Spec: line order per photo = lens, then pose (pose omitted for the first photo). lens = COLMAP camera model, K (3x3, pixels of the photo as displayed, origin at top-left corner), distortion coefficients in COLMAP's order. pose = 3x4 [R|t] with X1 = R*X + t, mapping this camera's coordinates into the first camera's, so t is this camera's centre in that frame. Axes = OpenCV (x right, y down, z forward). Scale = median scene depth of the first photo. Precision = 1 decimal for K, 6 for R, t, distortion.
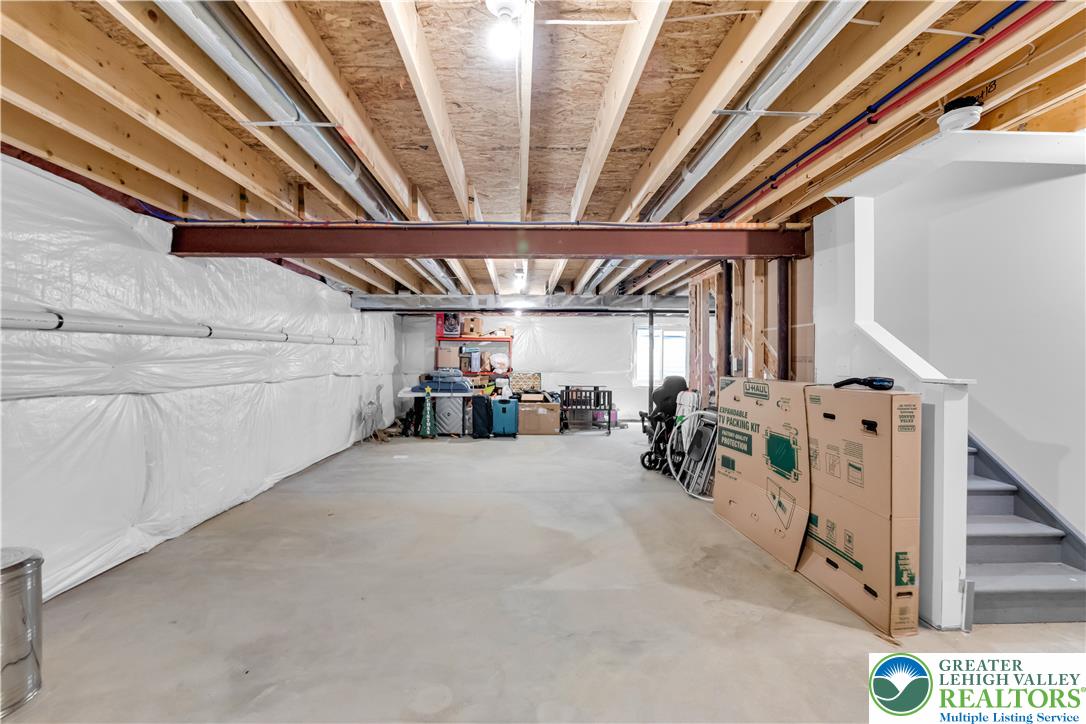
lens RADIAL K [[463.0, 0, 540.5], [0, 463.0, 361.7], [0, 0, 1]] dist [0.002970, -0.000992]
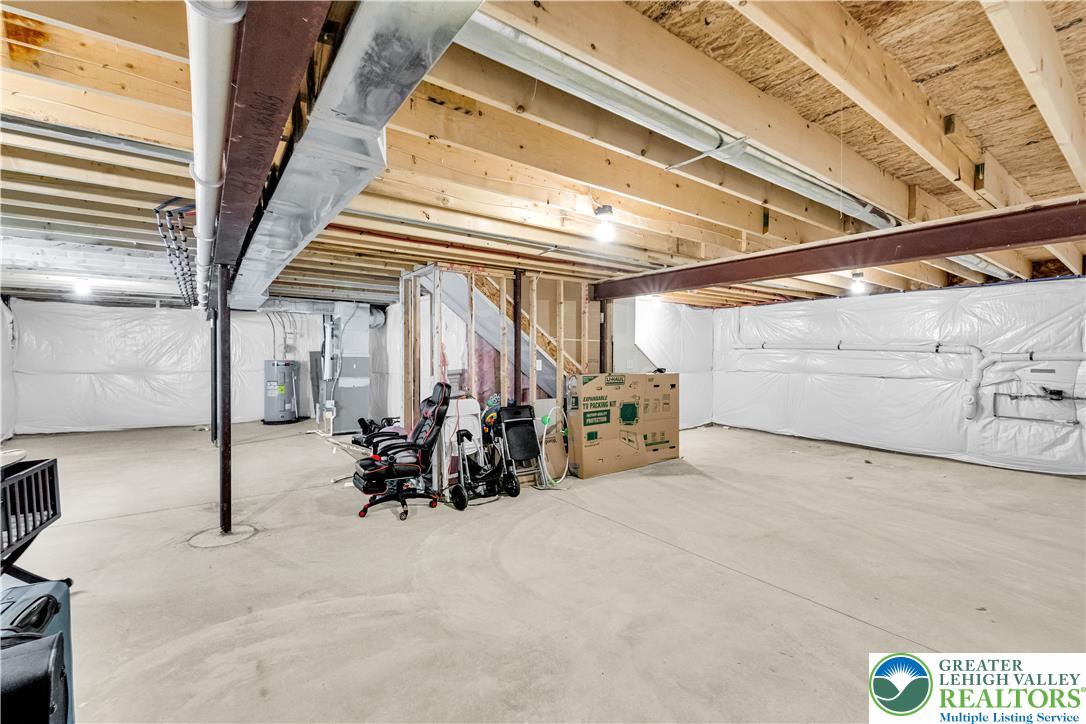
lens RADIAL K [[463.0, 0, 537.5], [0, 463.0, 364.4], [0, 0, 1]] dist [0.002970, -0.000992]
pose [[-0.557130, -0.014076, 0.830306, -0.732300], [0.000448, 0.999851, 0.017251, -0.022352], [-0.830425, 0.009983, -0.557041, 2.140199]]
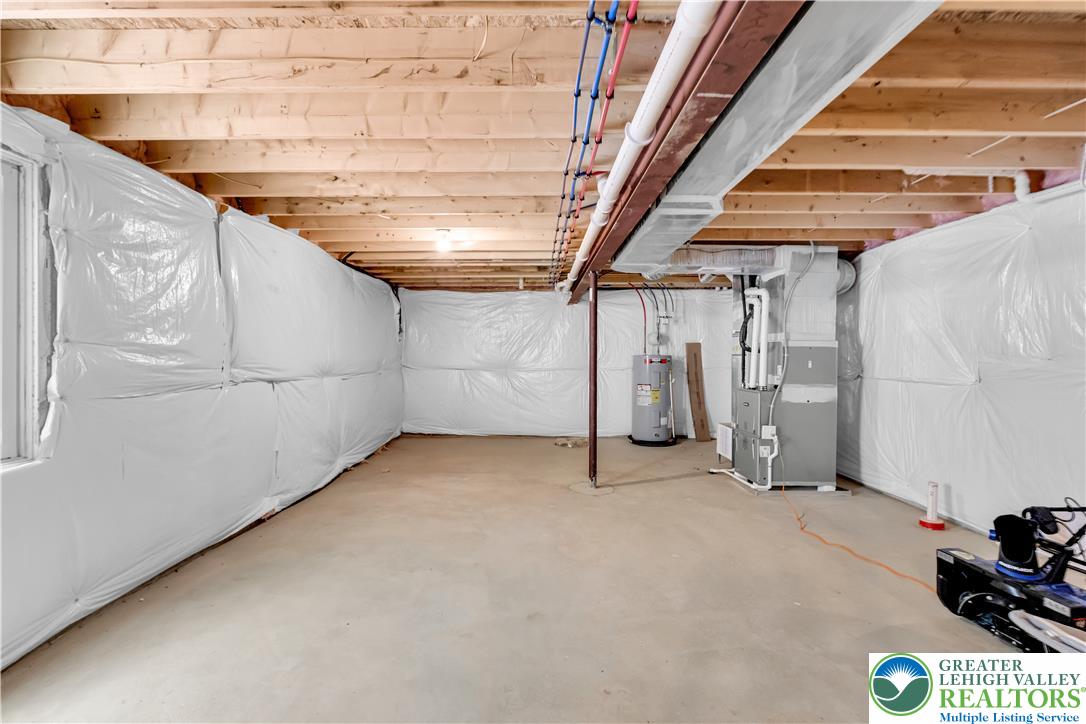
lens RADIAL K [[463.0, 0, 540.5], [0, 463.0, 361.5], [0, 0, 1]] dist [0.002970, -0.000992]
pose [[0.027516, -0.010454, 0.999567, -0.163031], [0.000429, 0.999945, 0.010446, -0.008133], [-0.999621, 0.000141, 0.027519, 2.217733]]
